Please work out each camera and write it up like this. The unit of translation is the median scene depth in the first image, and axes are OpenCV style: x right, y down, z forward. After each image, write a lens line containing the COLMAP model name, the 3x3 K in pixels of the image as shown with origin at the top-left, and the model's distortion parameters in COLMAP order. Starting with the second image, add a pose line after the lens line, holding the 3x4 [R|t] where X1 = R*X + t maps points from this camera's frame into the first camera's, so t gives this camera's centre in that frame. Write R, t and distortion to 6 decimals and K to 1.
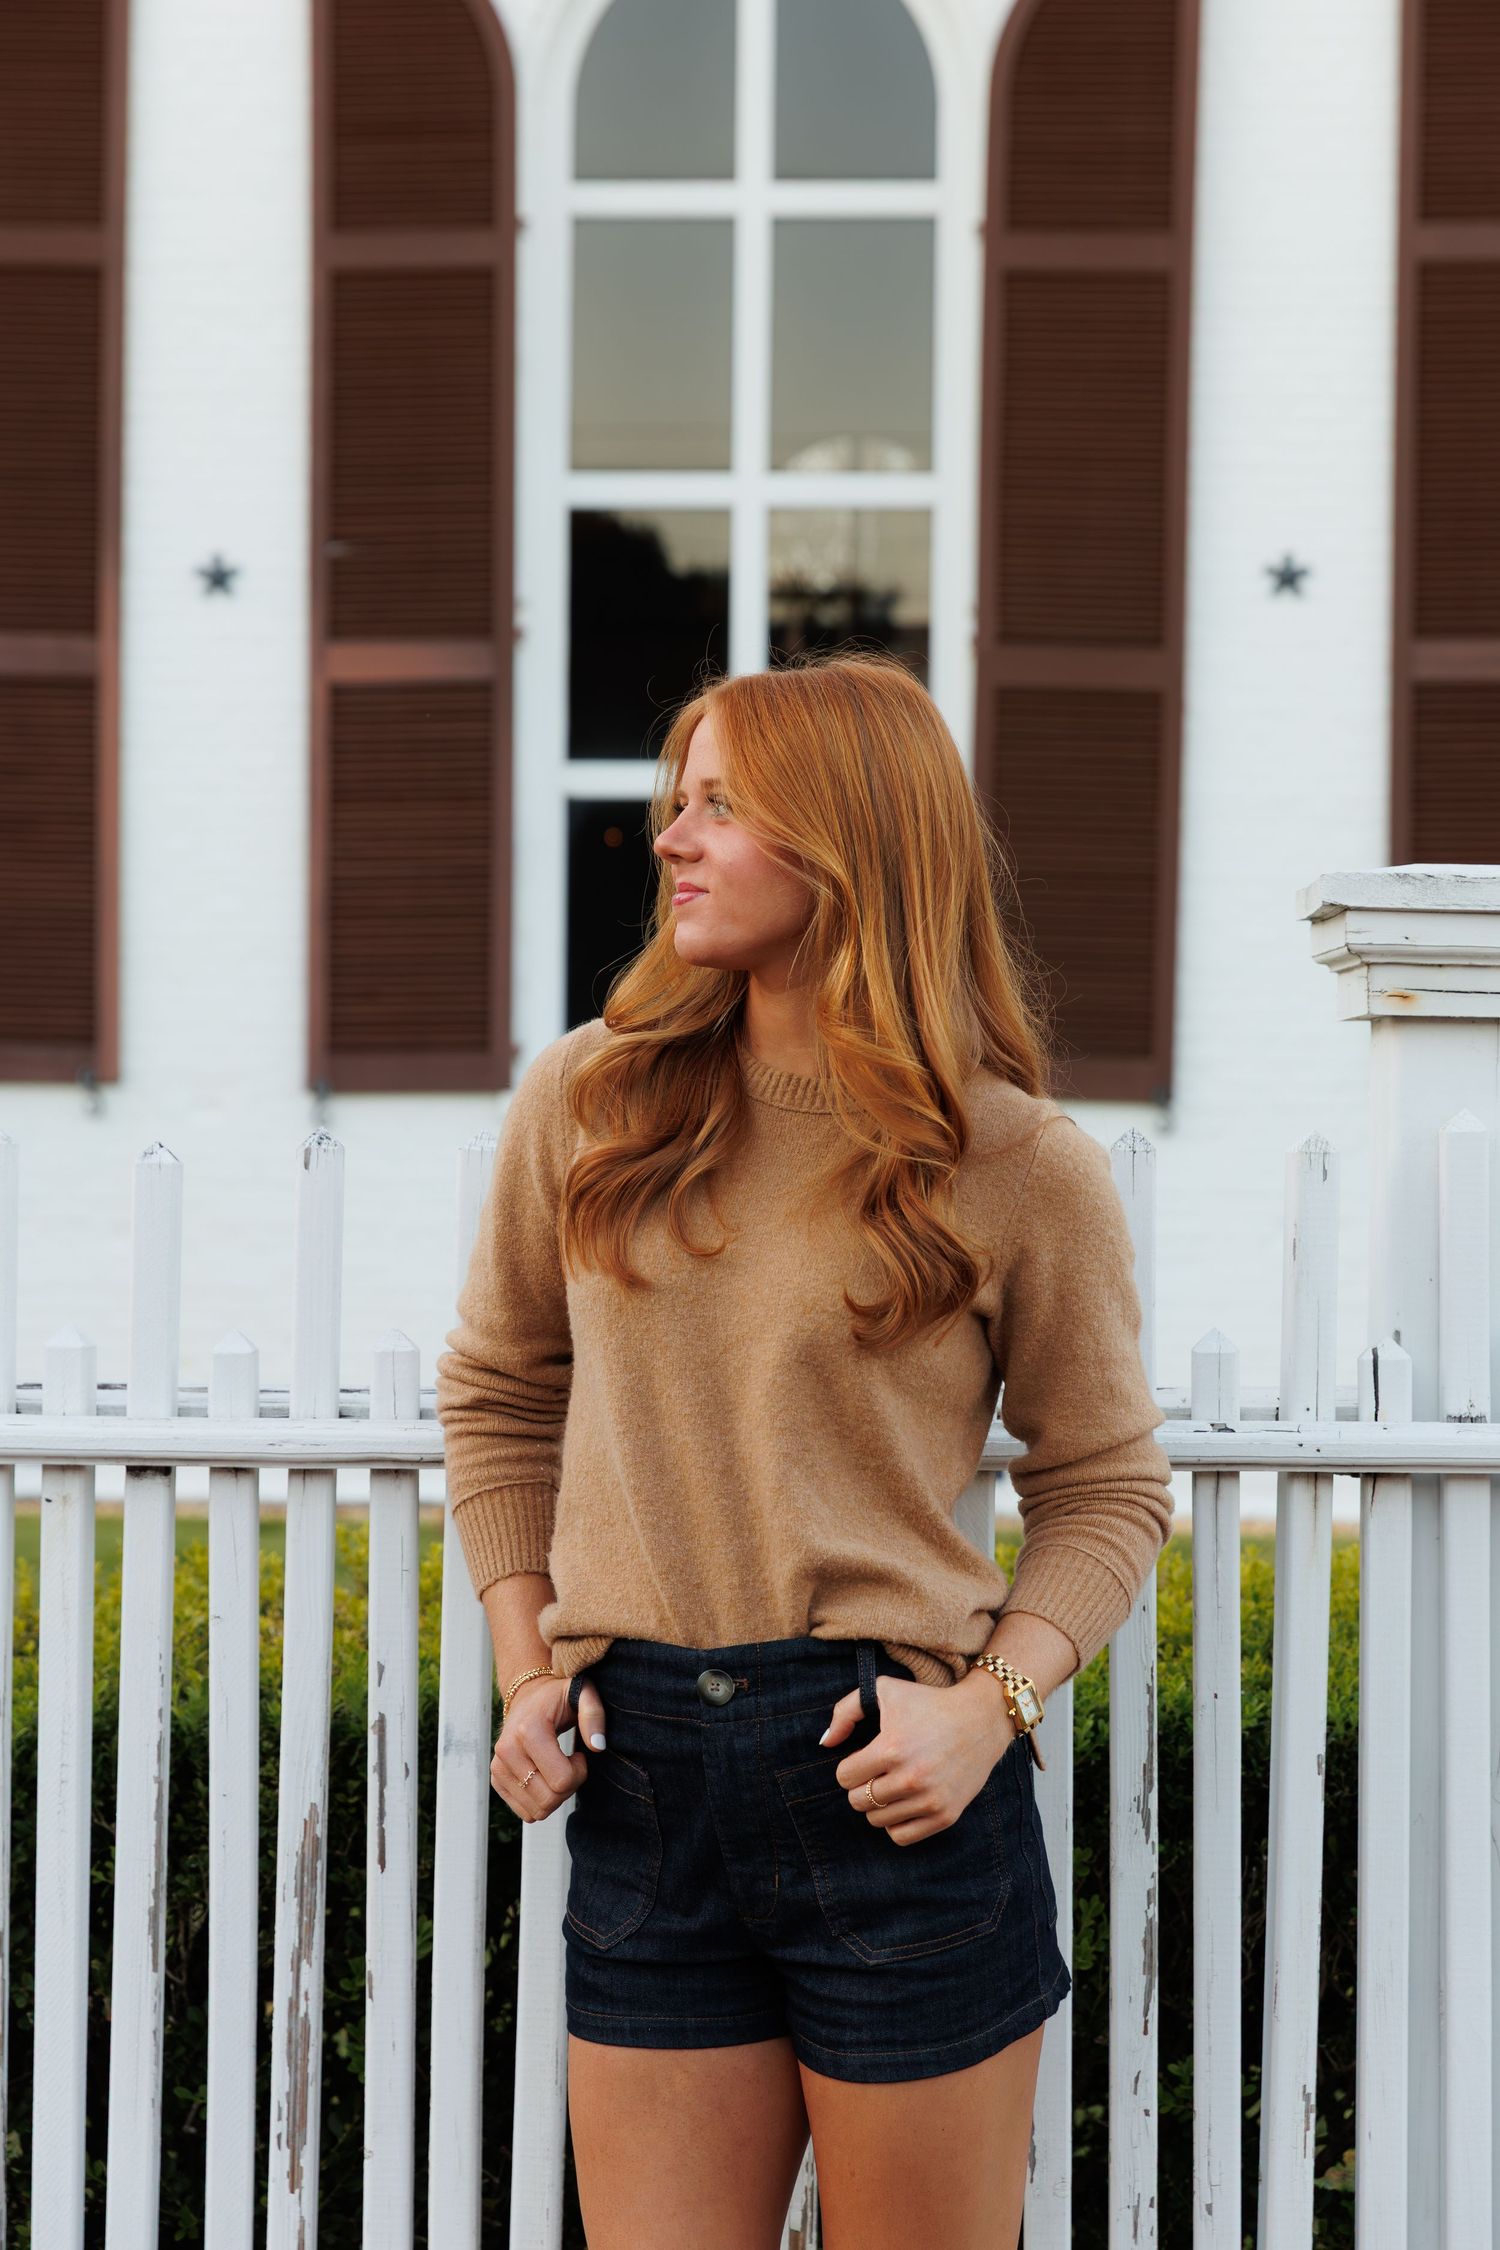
lens RADIAL K [[4409.7, 0, 725.4], [0, 4409.7, 1075.4], [0, 0, 1]] dist [-0.022421, 0.182095]
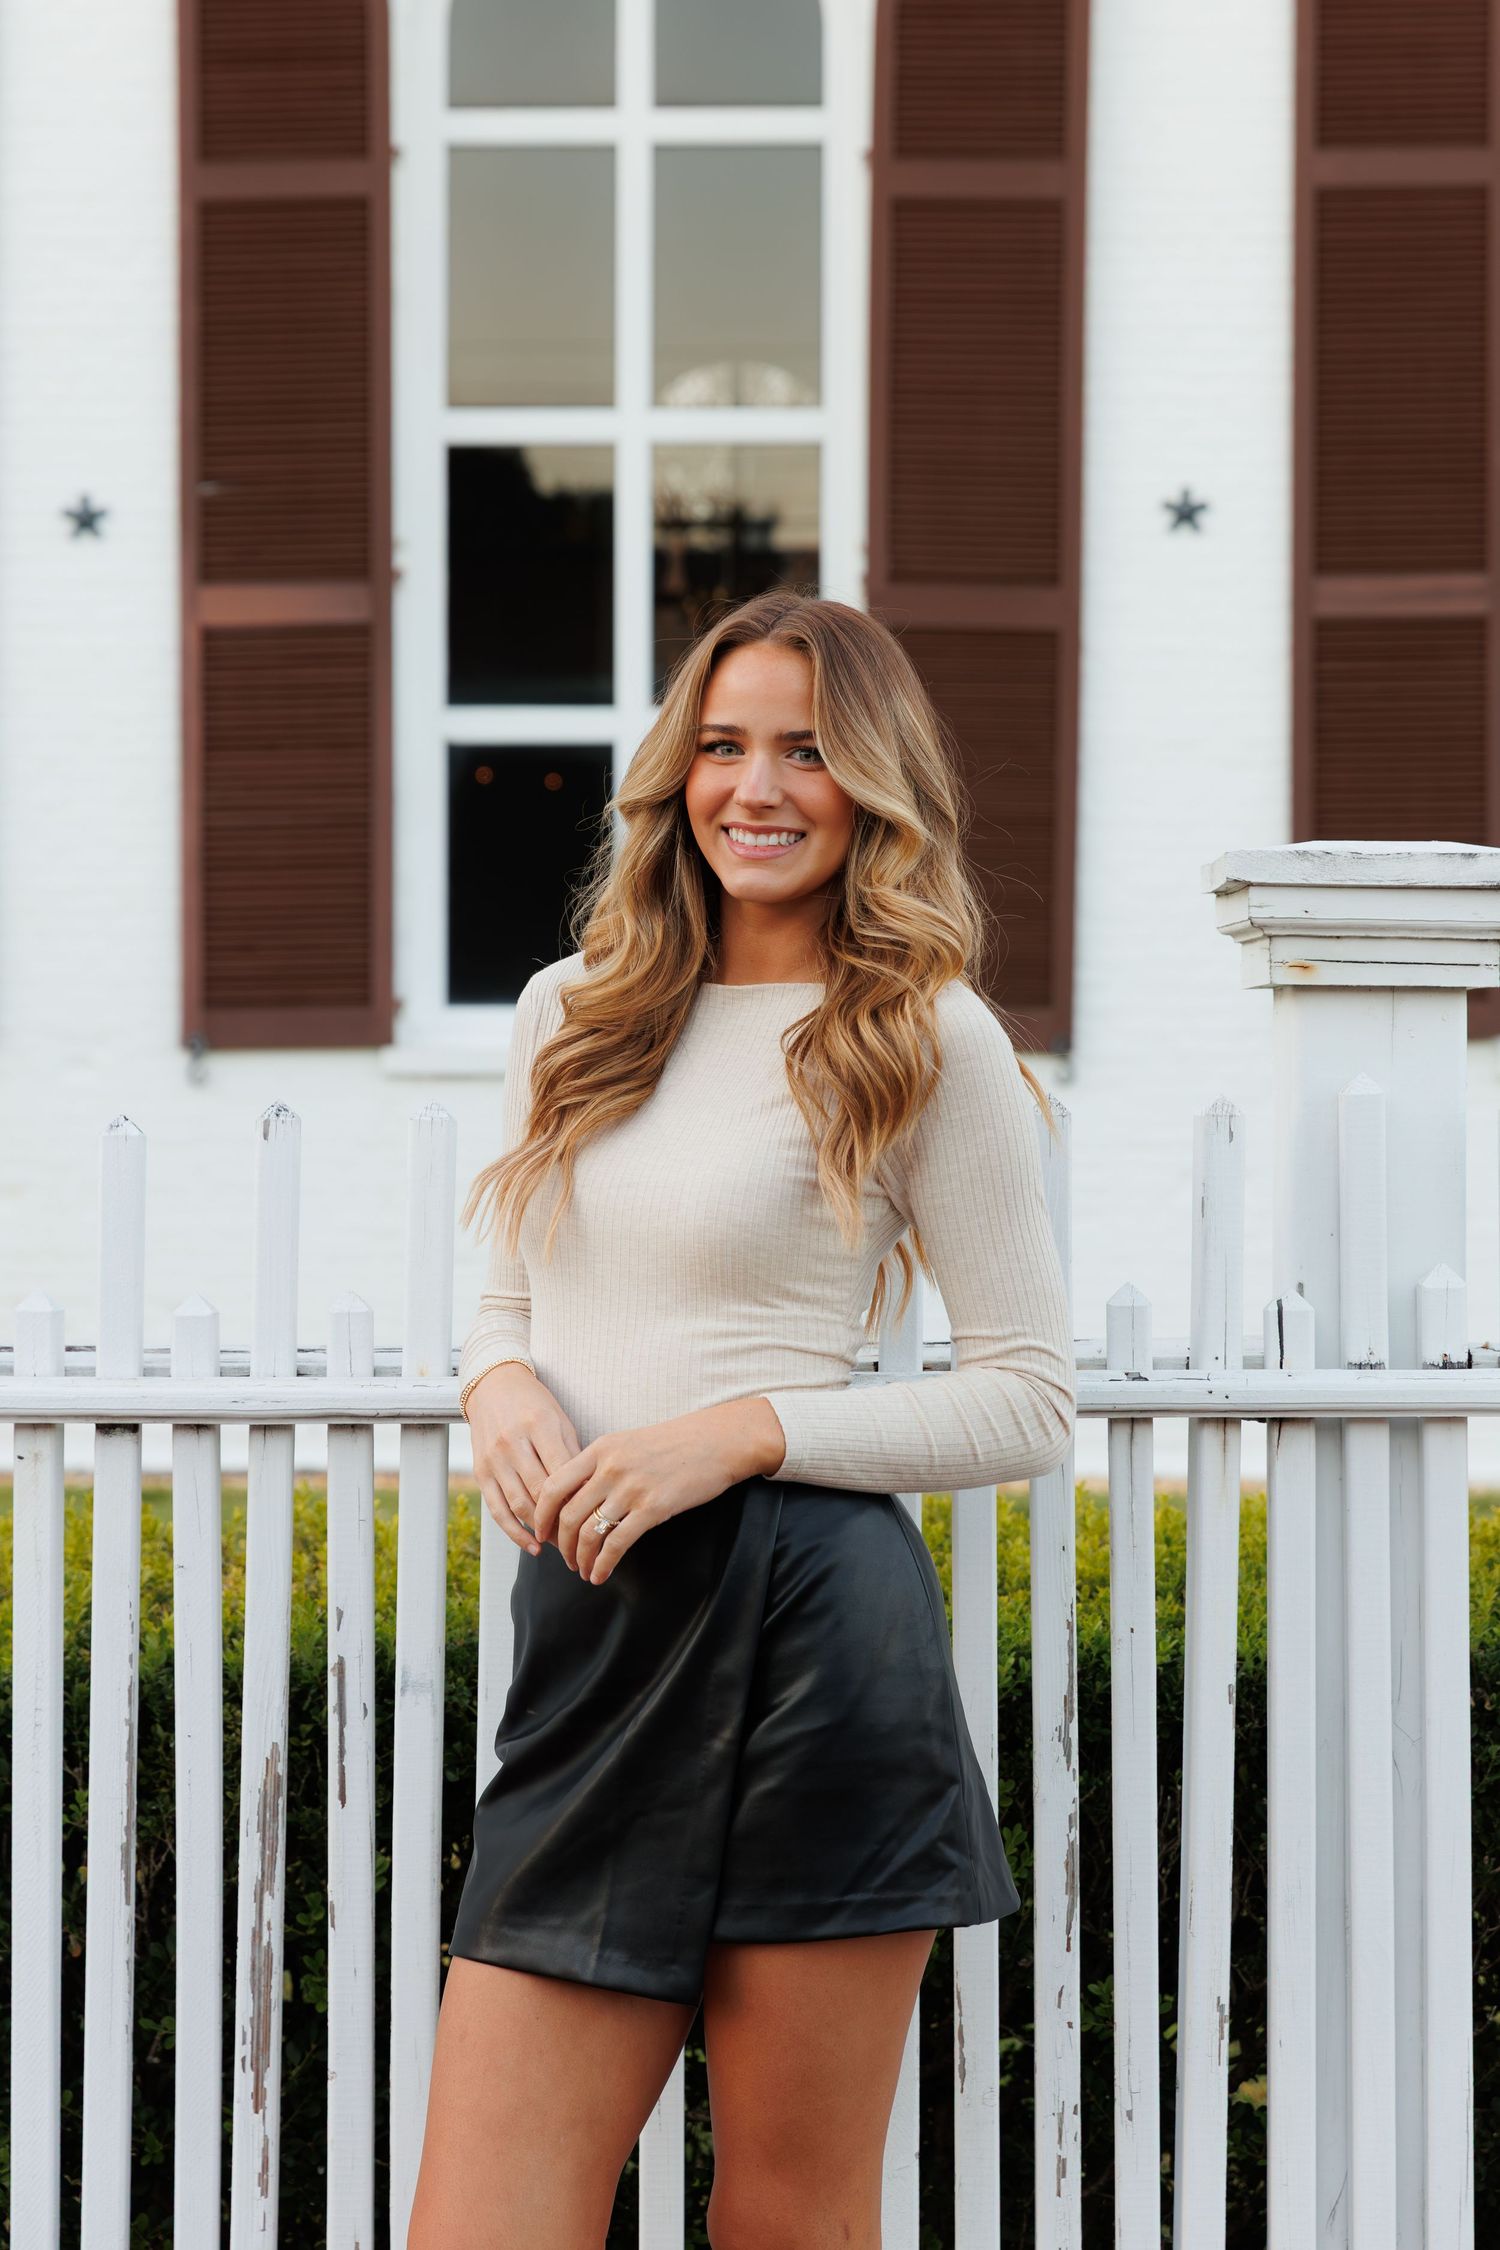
lens RADIAL K [[4616.9, 0, 705.7], [0, 4616.9, 1037.3], [0, 0, 1]] dist [-0.011028, -0.042094]
pose [[0.999709, -0.008566, 0.022573, -0.011360], [0.008494, 0.999959, 0.003246, -0.004529], [-0.022600, -0.003054, 0.999740, -0.080017]]
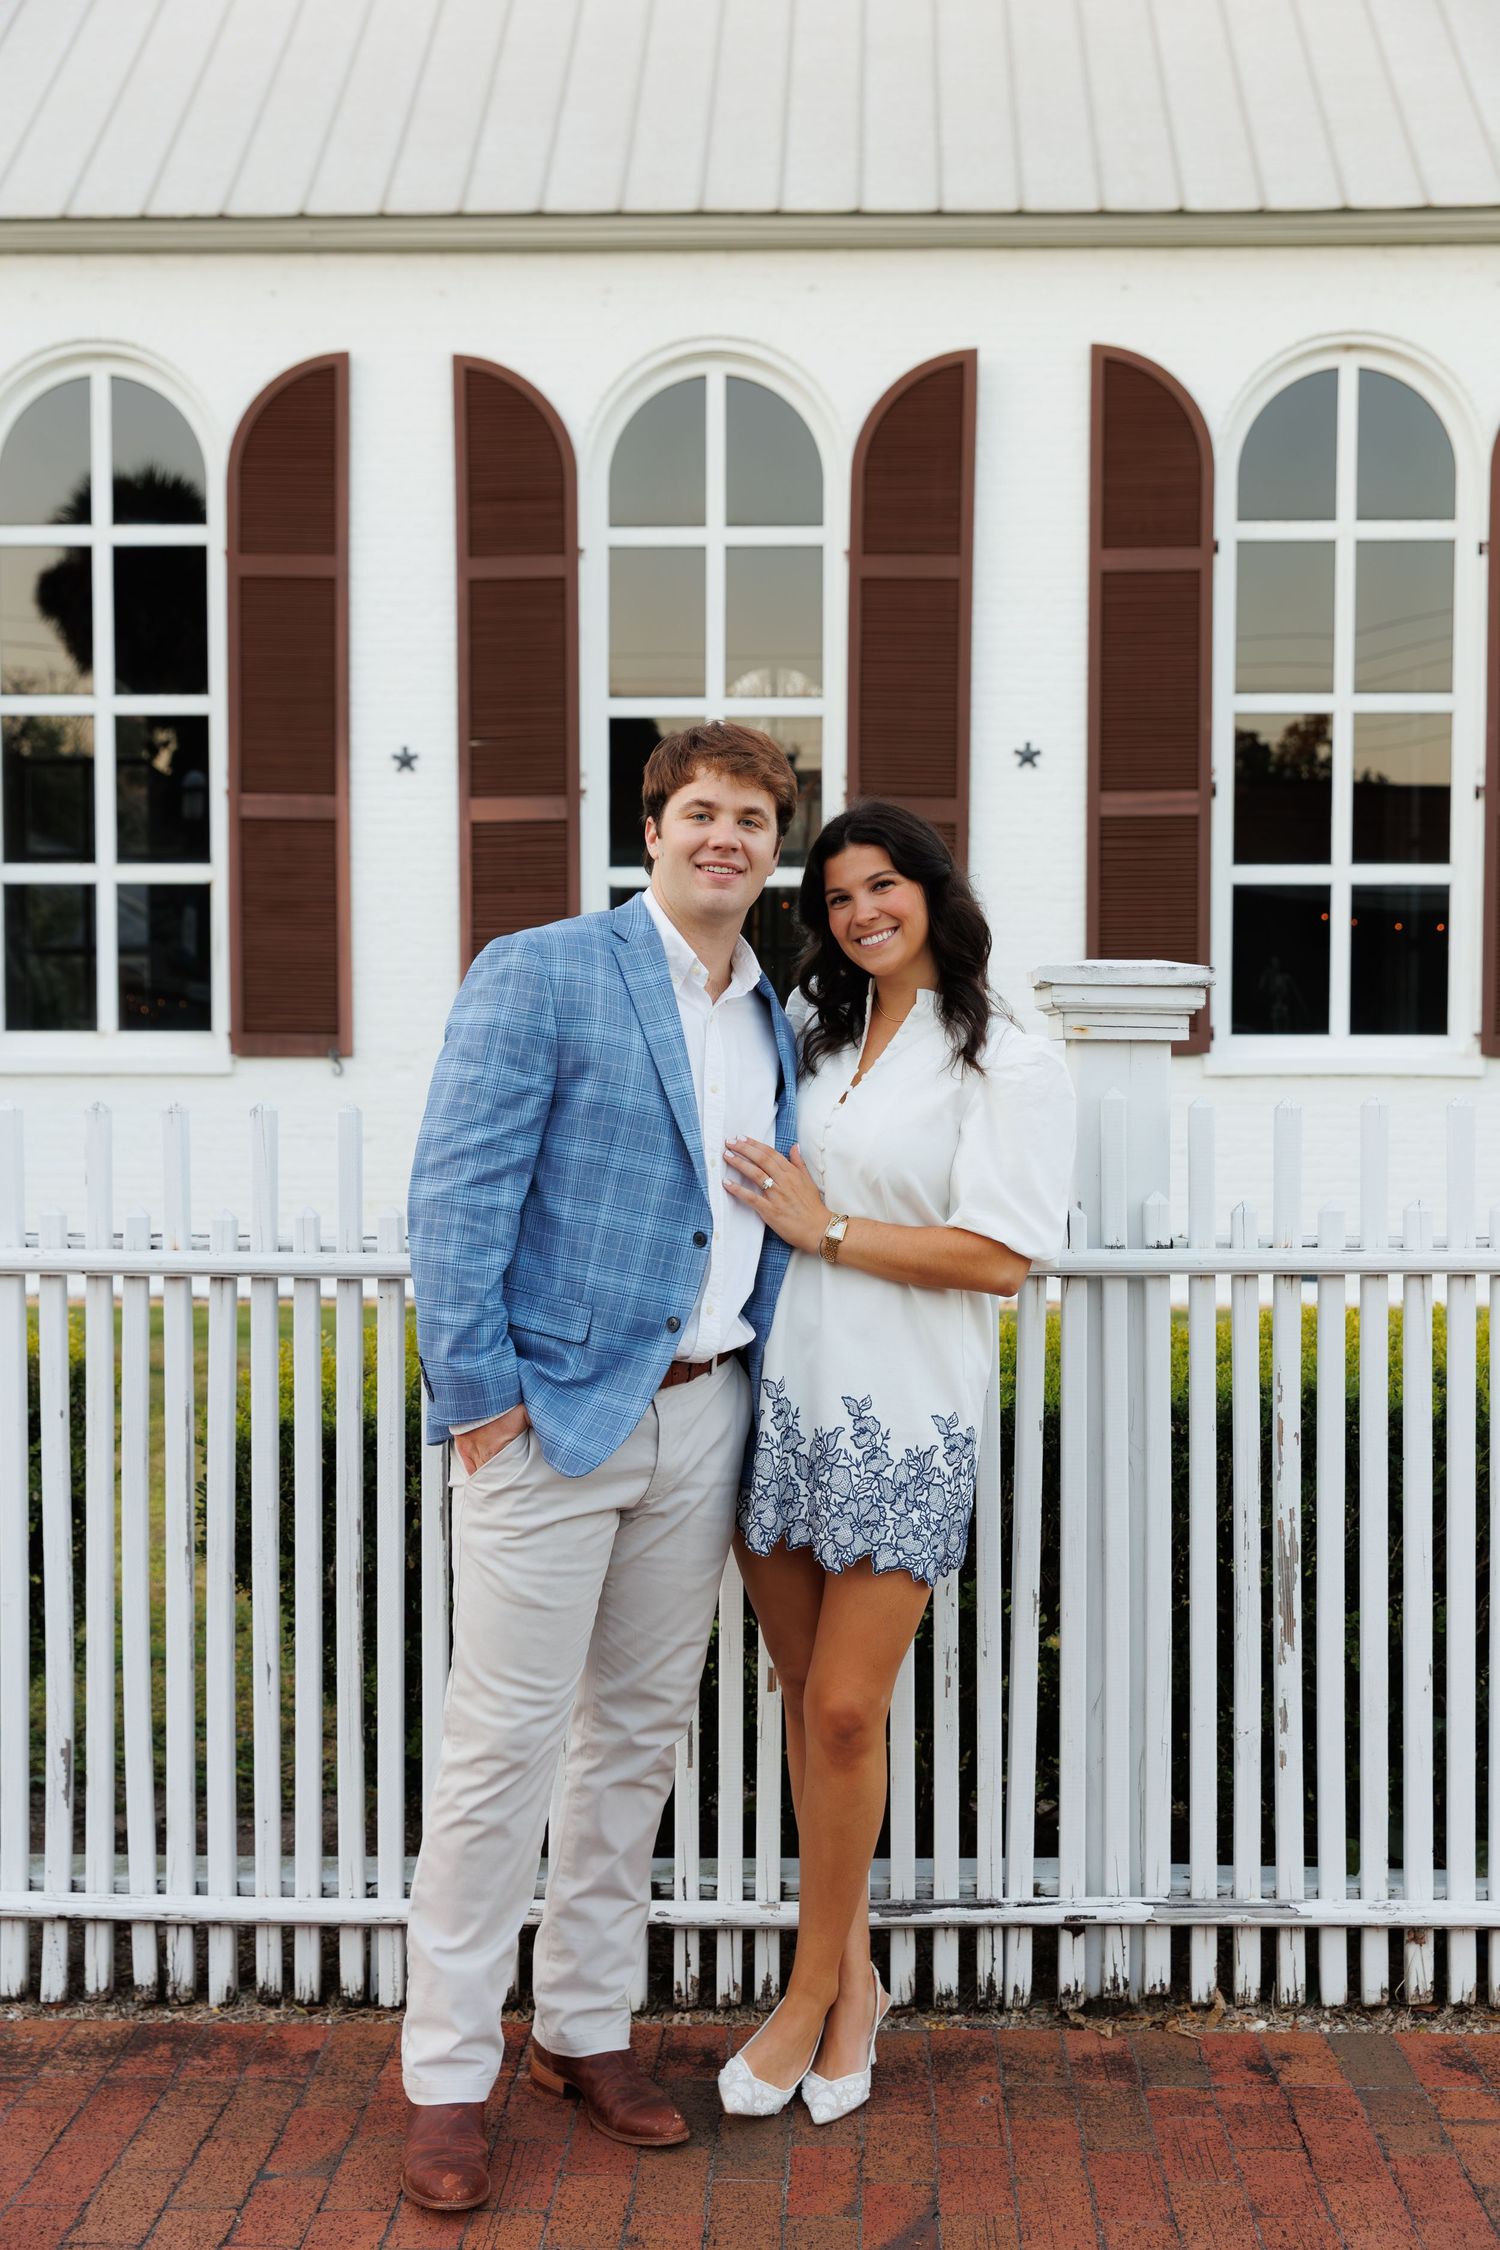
lens RADIAL K [[2619.5, 0, 751.0], [0, 2619.5, 1134.6], [0, 0, 1]] dist [-0.000183, 0.039224]
pose [[0.999750, -0.009793, 0.020120, -0.011355], [0.009073, 0.999326, 0.035573, -0.010835], [-0.020455, -0.035382, 0.999165, -0.112961]]
